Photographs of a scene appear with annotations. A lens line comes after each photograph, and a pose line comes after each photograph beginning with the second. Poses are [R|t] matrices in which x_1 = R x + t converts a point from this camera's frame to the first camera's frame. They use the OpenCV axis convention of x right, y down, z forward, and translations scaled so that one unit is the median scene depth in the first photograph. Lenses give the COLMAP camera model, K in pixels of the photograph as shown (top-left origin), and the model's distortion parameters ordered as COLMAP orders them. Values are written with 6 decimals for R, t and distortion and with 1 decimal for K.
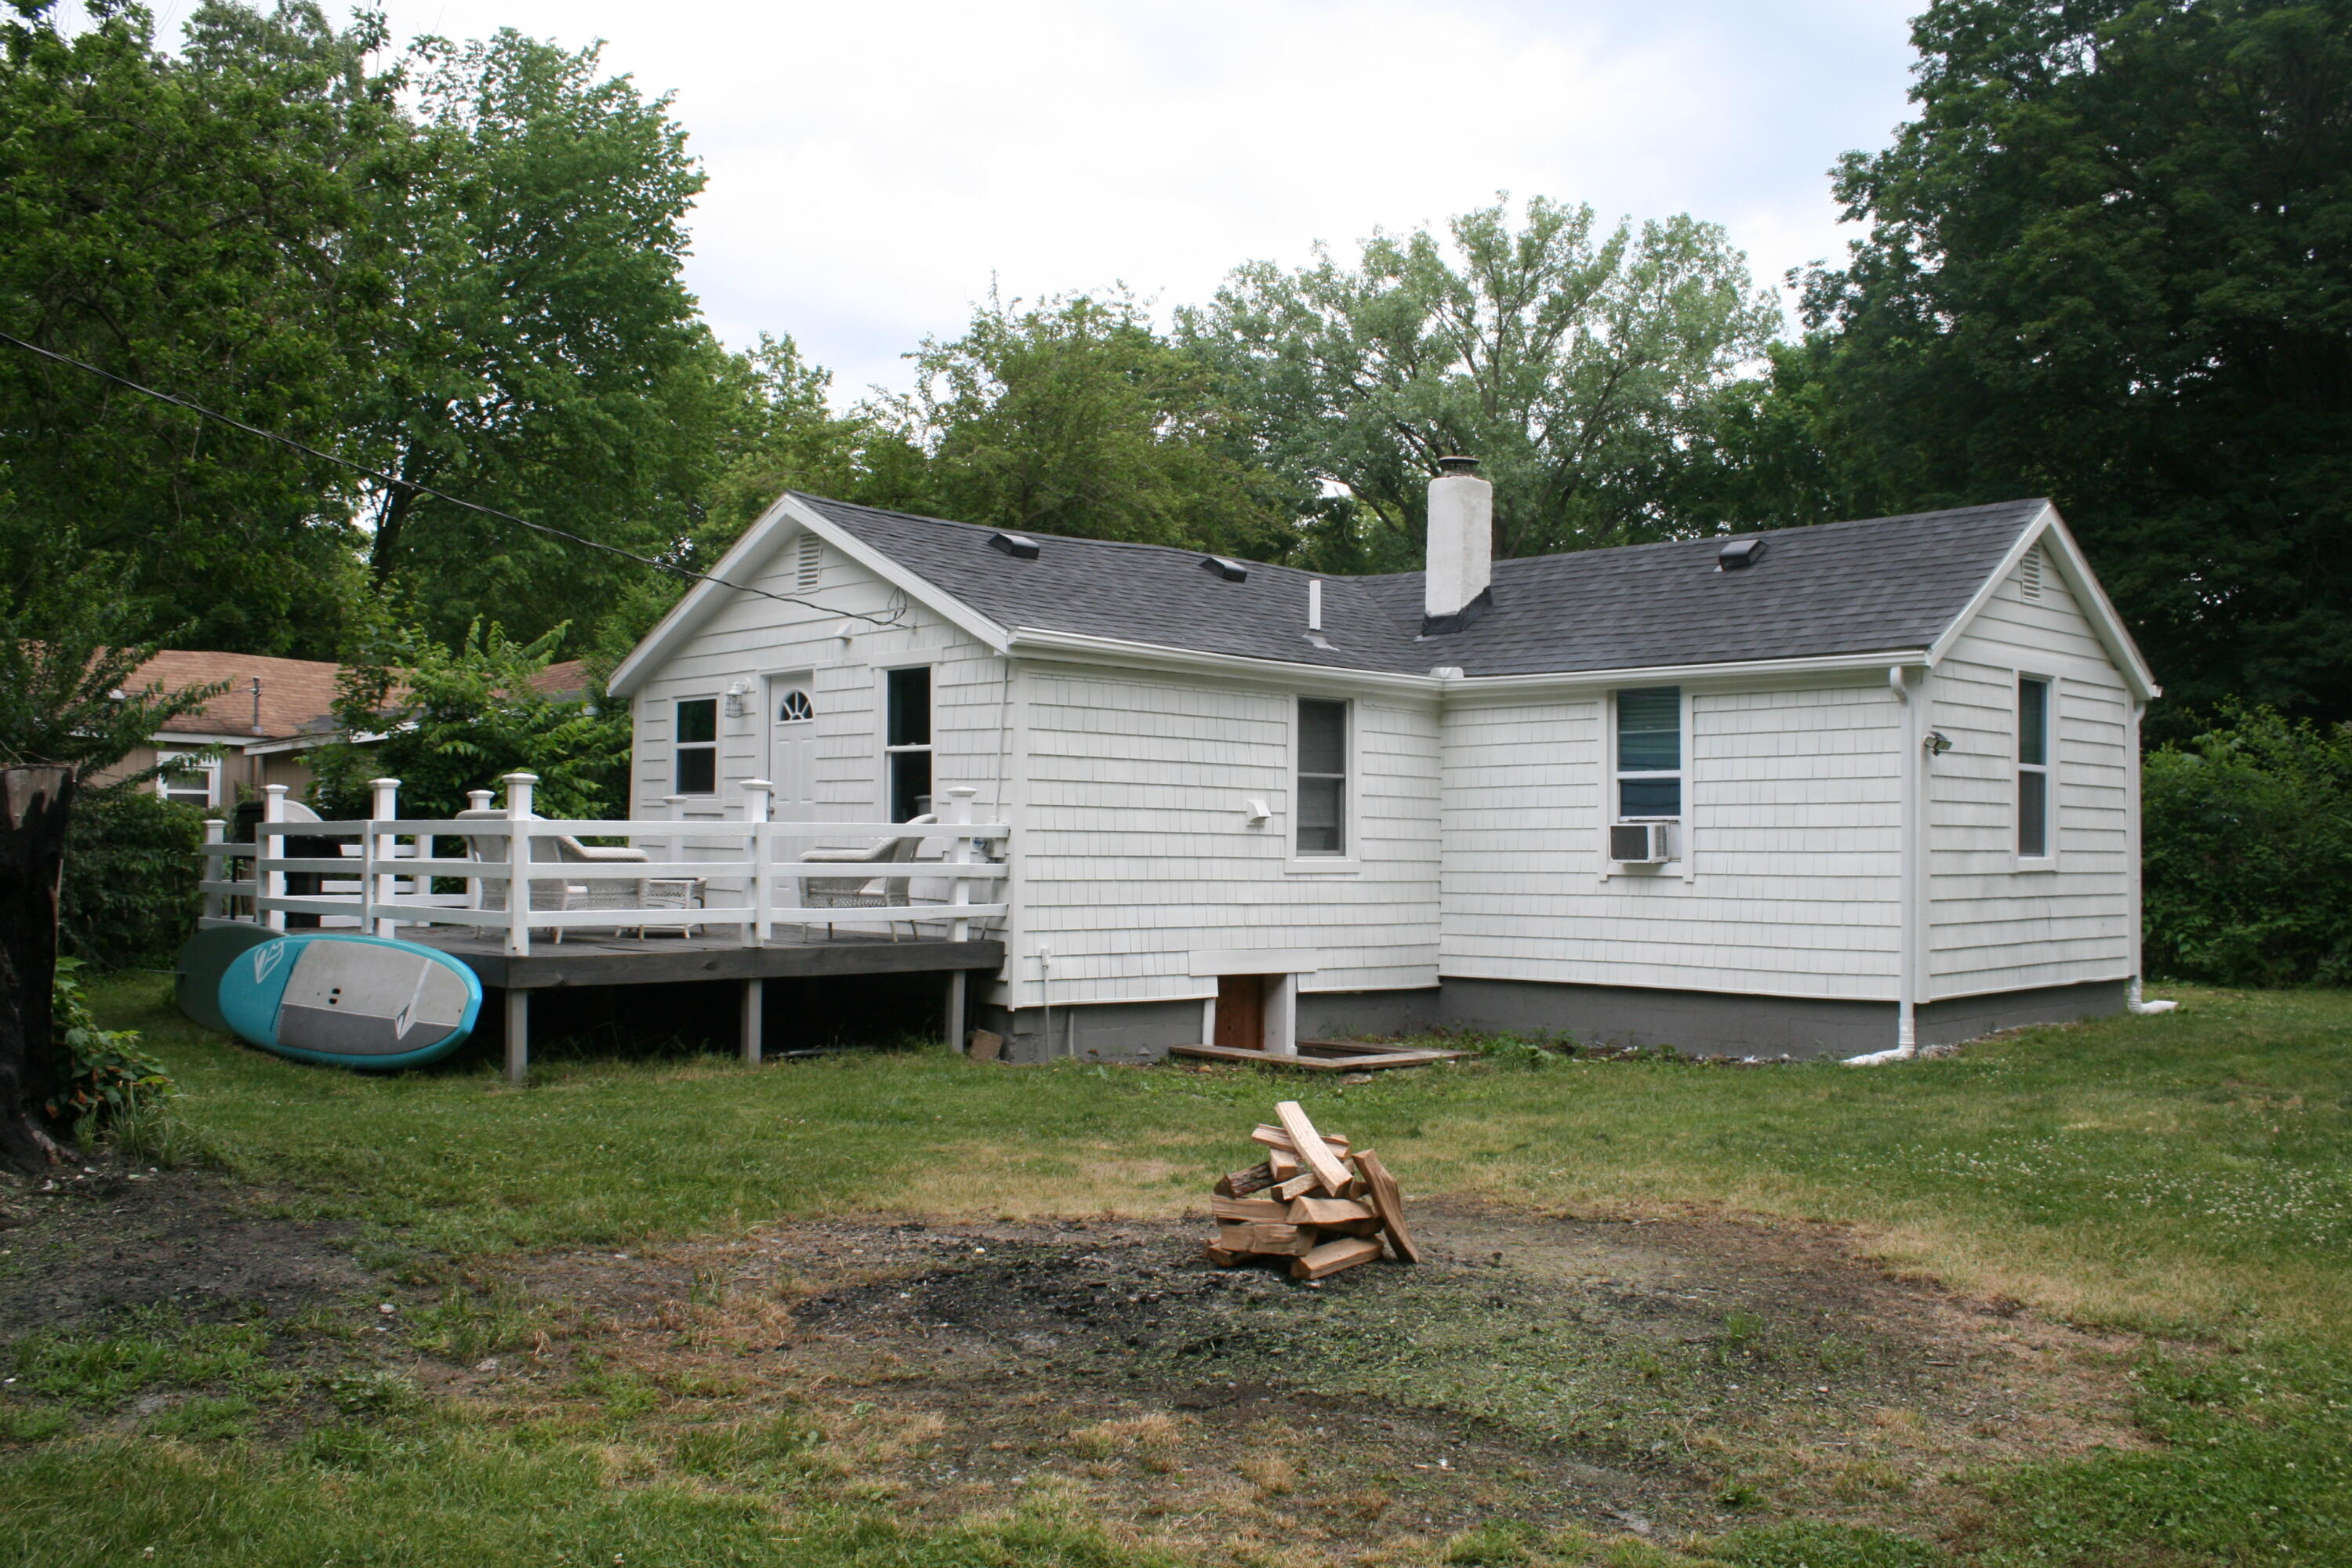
lens RADIAL K [[1982.9, 0, 1204.9], [0, 1982.9, 792.9], [0, 0, 1]] dist [-0.170581, 0.150927]
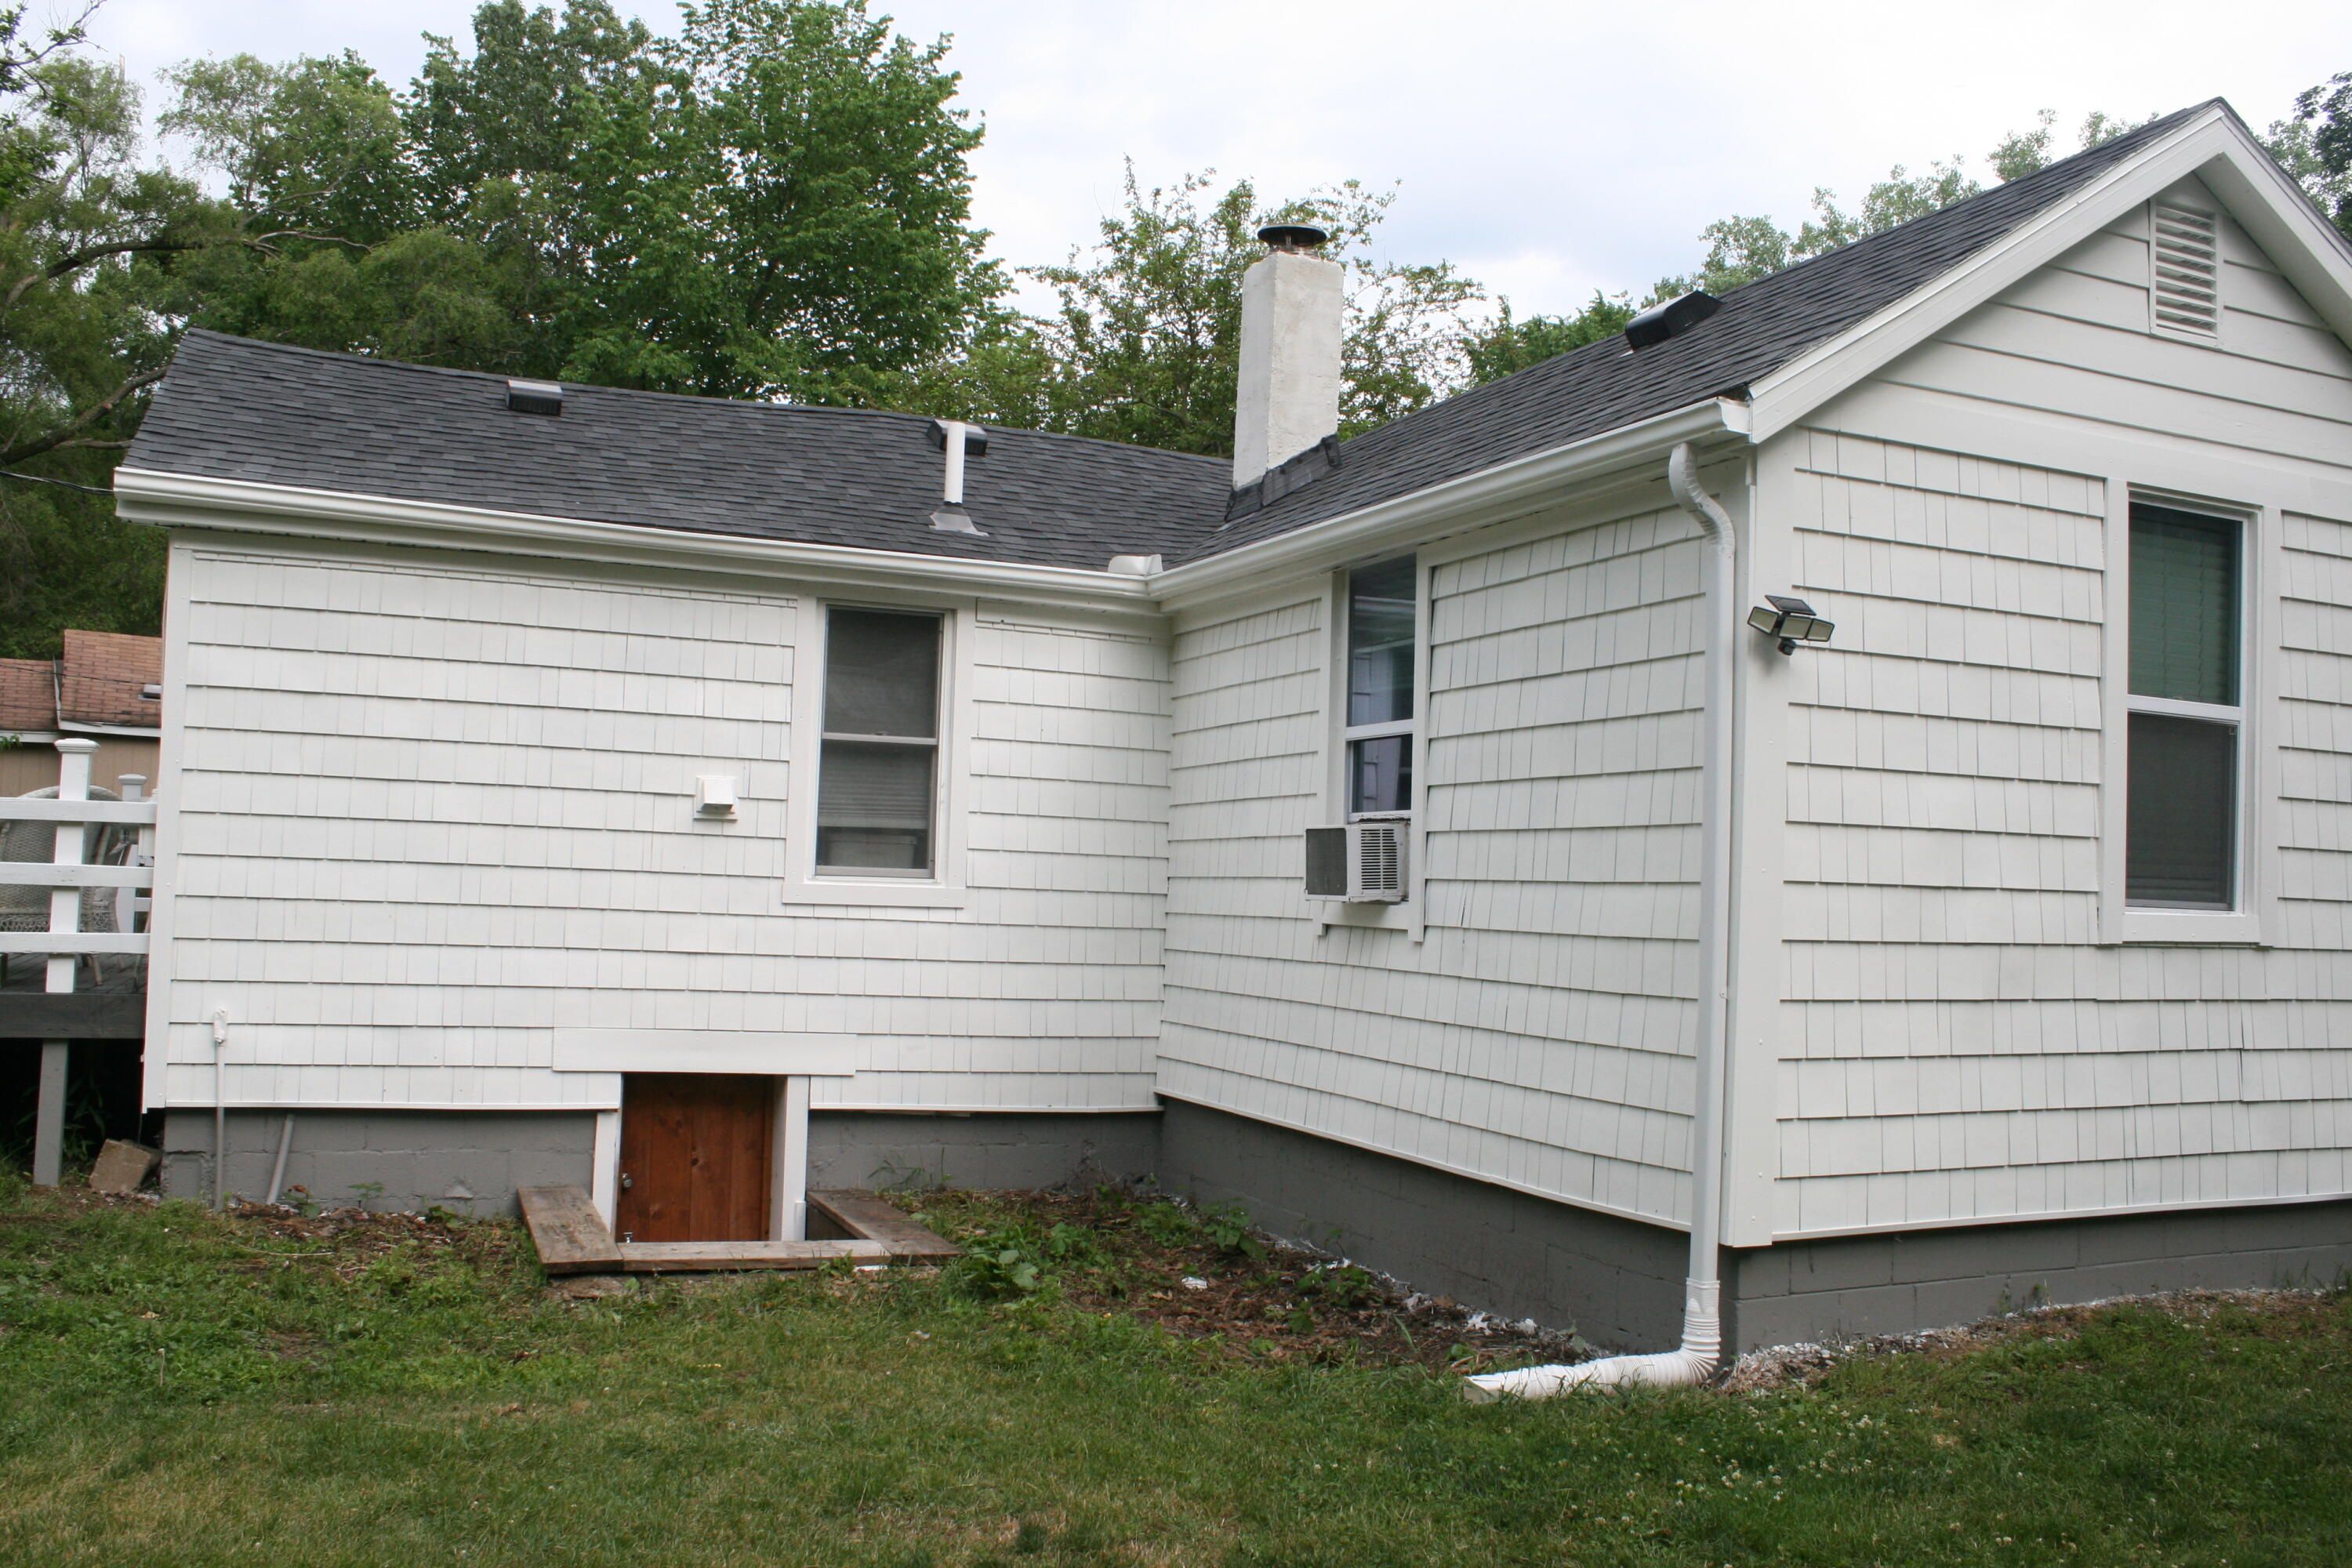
lens RADIAL K [[1982.9, 0, 1204.9], [0, 1982.9, 792.9], [0, 0, 1]] dist [-0.170581, 0.150927]
pose [[0.942477, 0.007083, -0.334196, 0.359549], [-0.015813, 0.999601, -0.023410, 0.020160], [0.333897, 0.027348, 0.942213, 0.507673]]
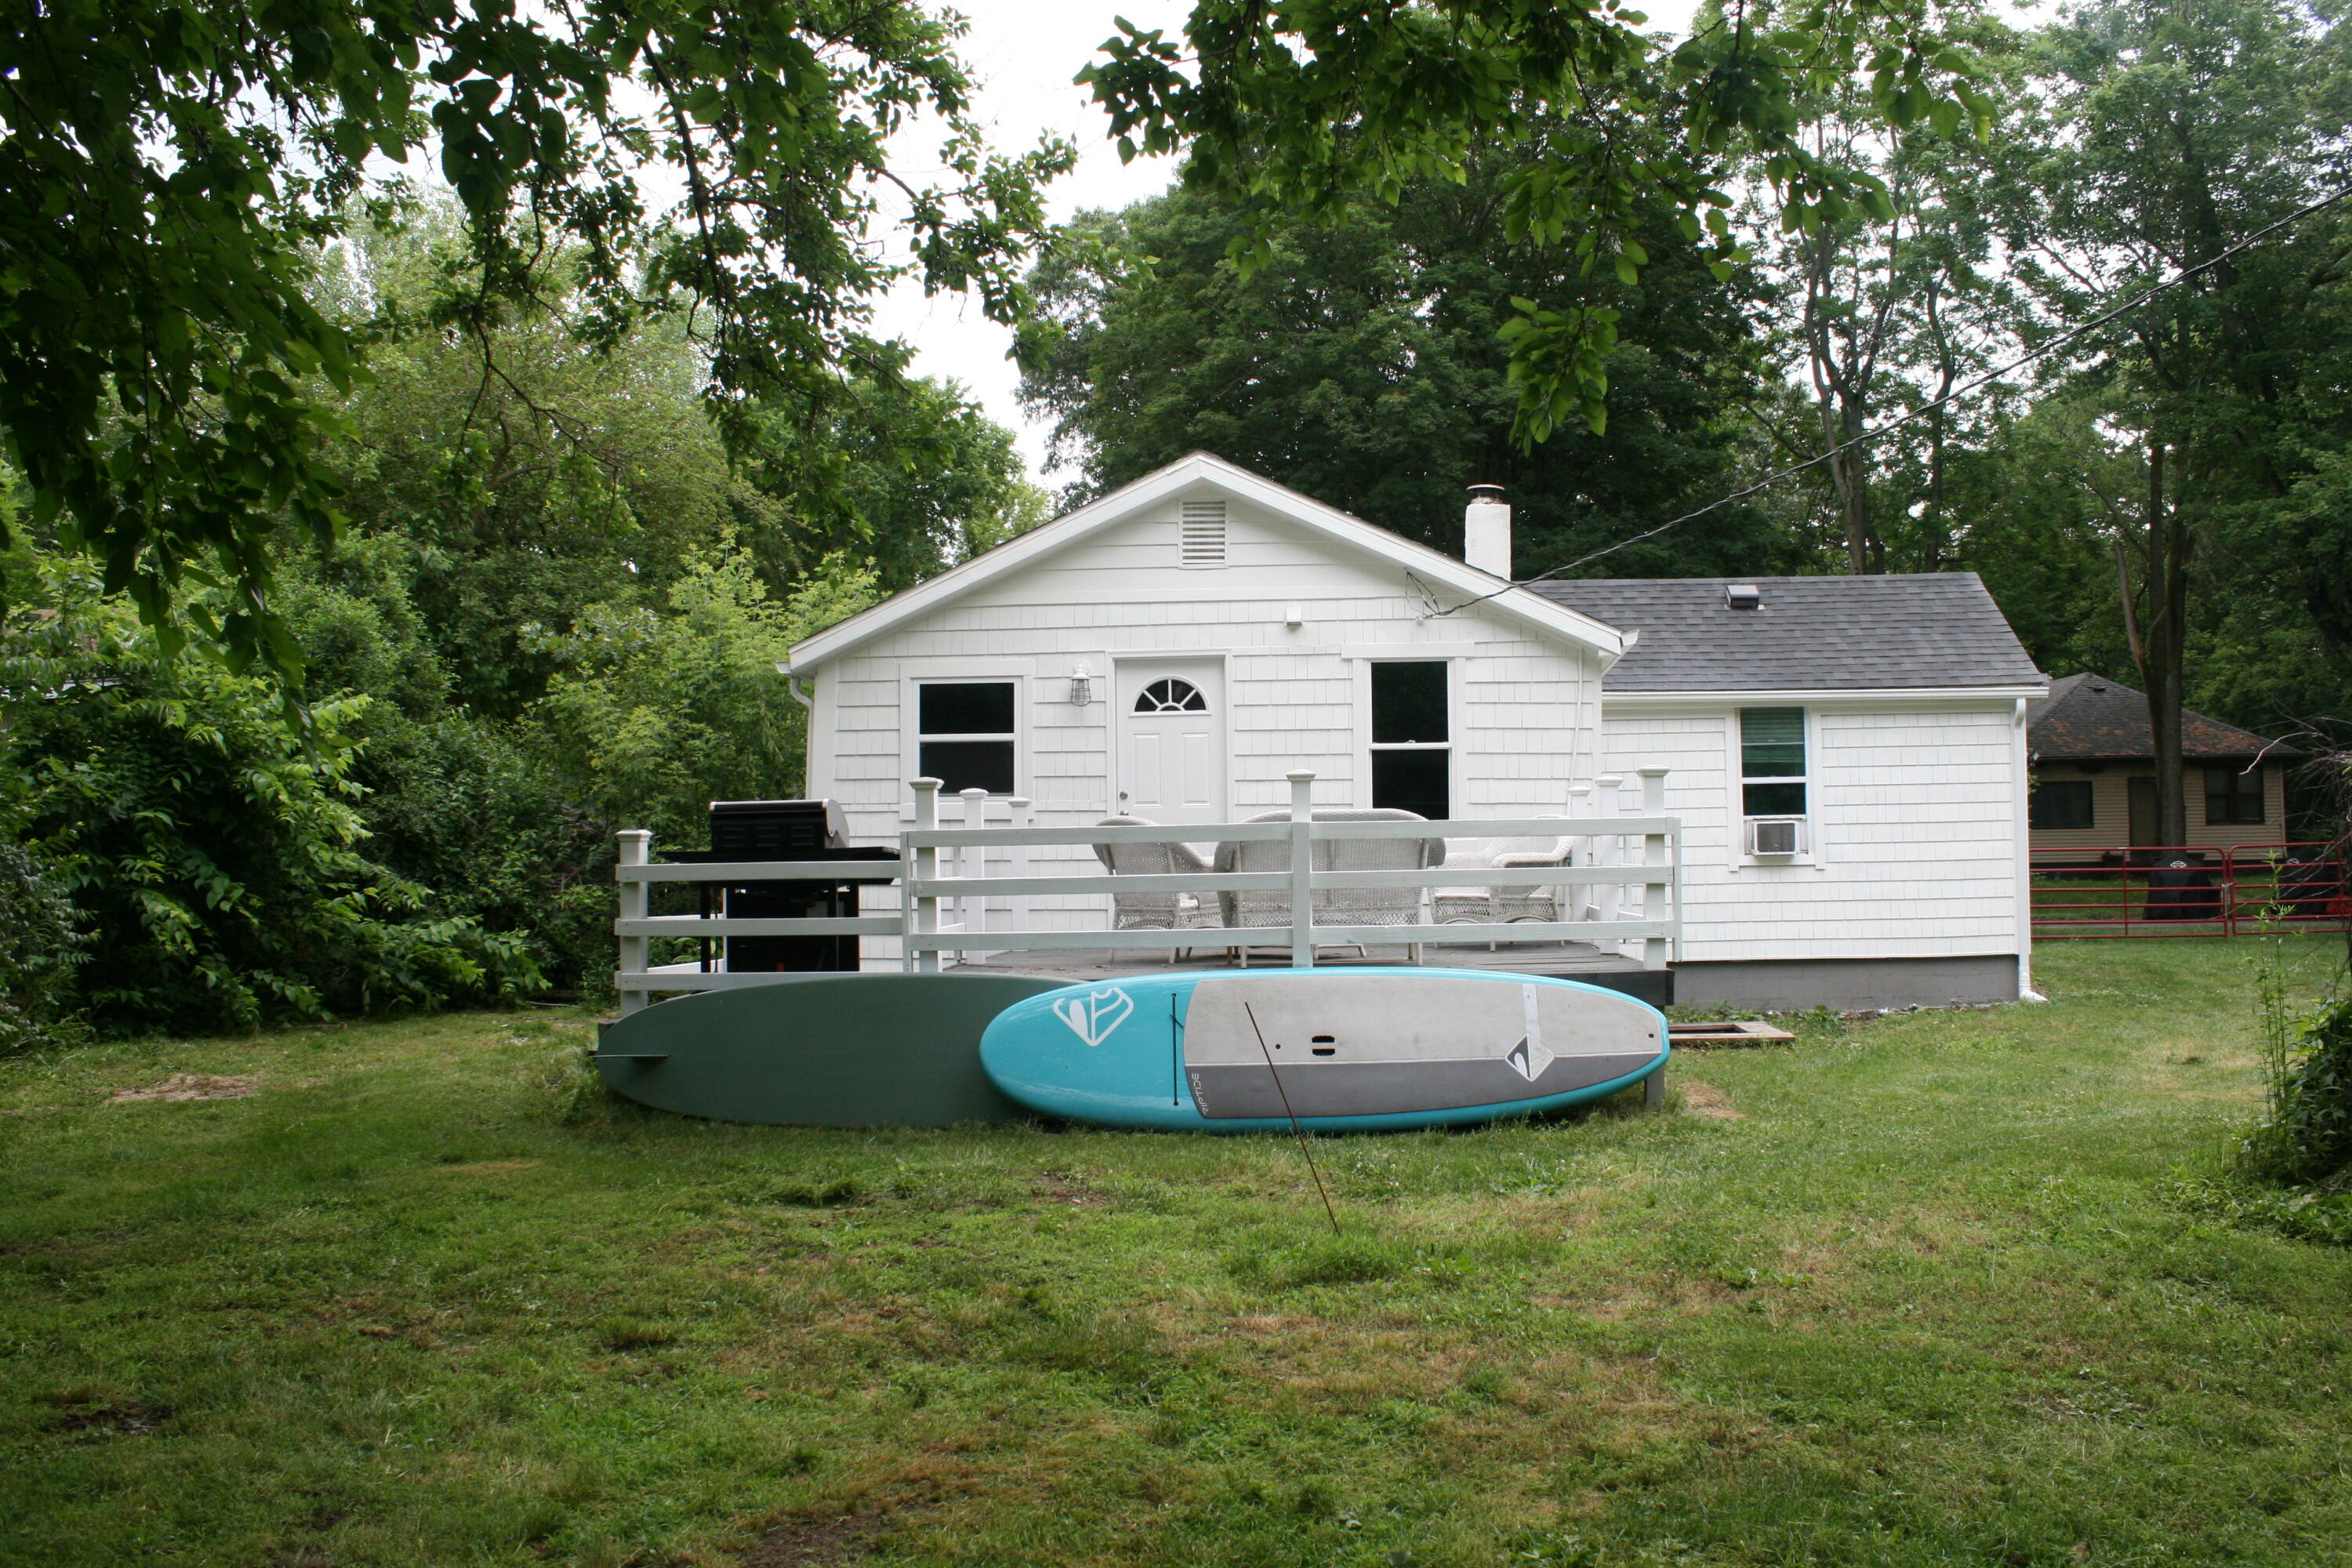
lens RADIAL K [[1982.9, 0, 1204.9], [0, 1982.9, 792.9], [0, 0, 1]] dist [-0.170581, 0.150927]
pose [[0.747754, 0.003496, 0.663966, -0.826407], [0.005233, 0.999924, -0.011158, 0.009740], [-0.663955, 0.011818, 0.747679, 0.351212]]
